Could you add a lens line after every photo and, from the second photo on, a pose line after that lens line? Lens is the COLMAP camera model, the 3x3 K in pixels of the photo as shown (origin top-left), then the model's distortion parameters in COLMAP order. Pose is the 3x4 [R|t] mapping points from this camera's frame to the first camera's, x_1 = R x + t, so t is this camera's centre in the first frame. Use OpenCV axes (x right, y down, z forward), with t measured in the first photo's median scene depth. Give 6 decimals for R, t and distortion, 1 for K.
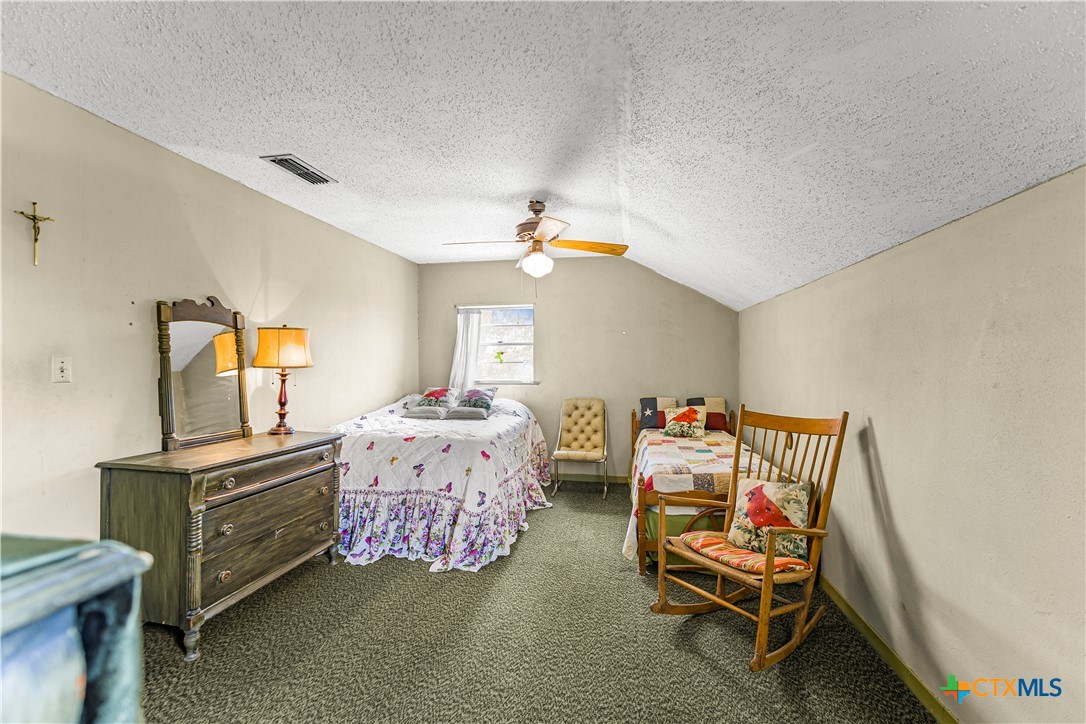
lens RADIAL K [[465.8, 0, 545.6], [0, 465.8, 357.2], [0, 0, 1]] dist [-0.001238, -0.000220]
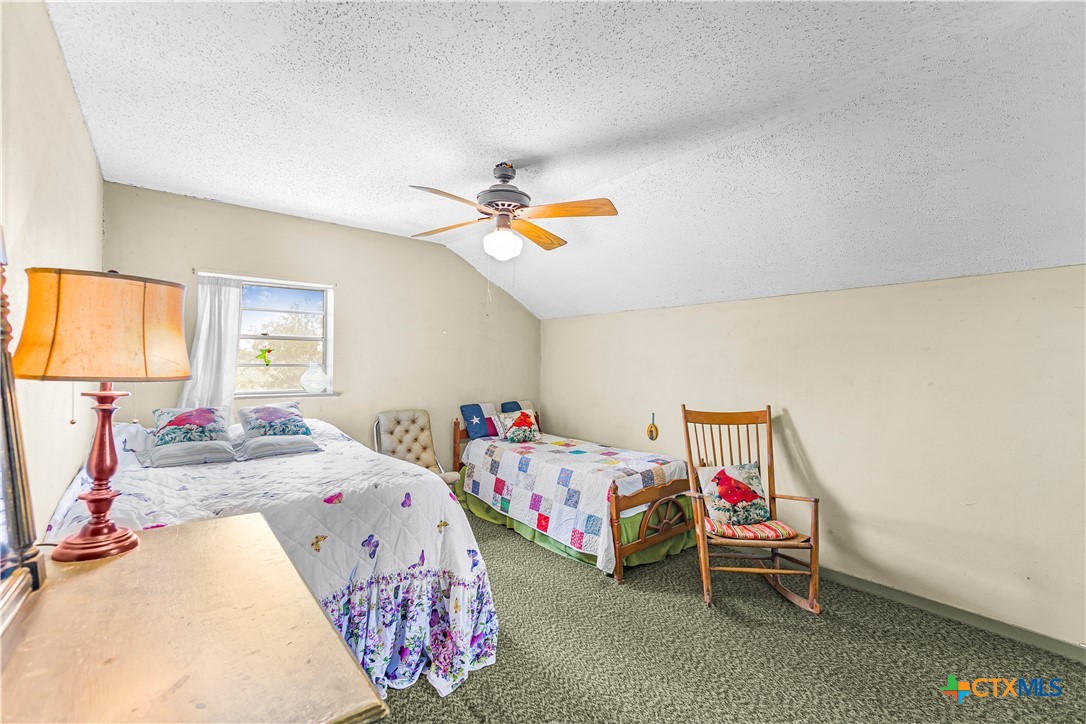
lens RADIAL K [[462.9, 0, 543.0], [0, 462.9, 362.0], [0, 0, 1]] dist [0.000327, 0.000086]
pose [[0.646060, 0.012600, 0.763183, -0.569388], [-0.016985, 0.999853, -0.002128, 0.002905], [-0.763098, -0.011588, 0.646179, 0.434291]]
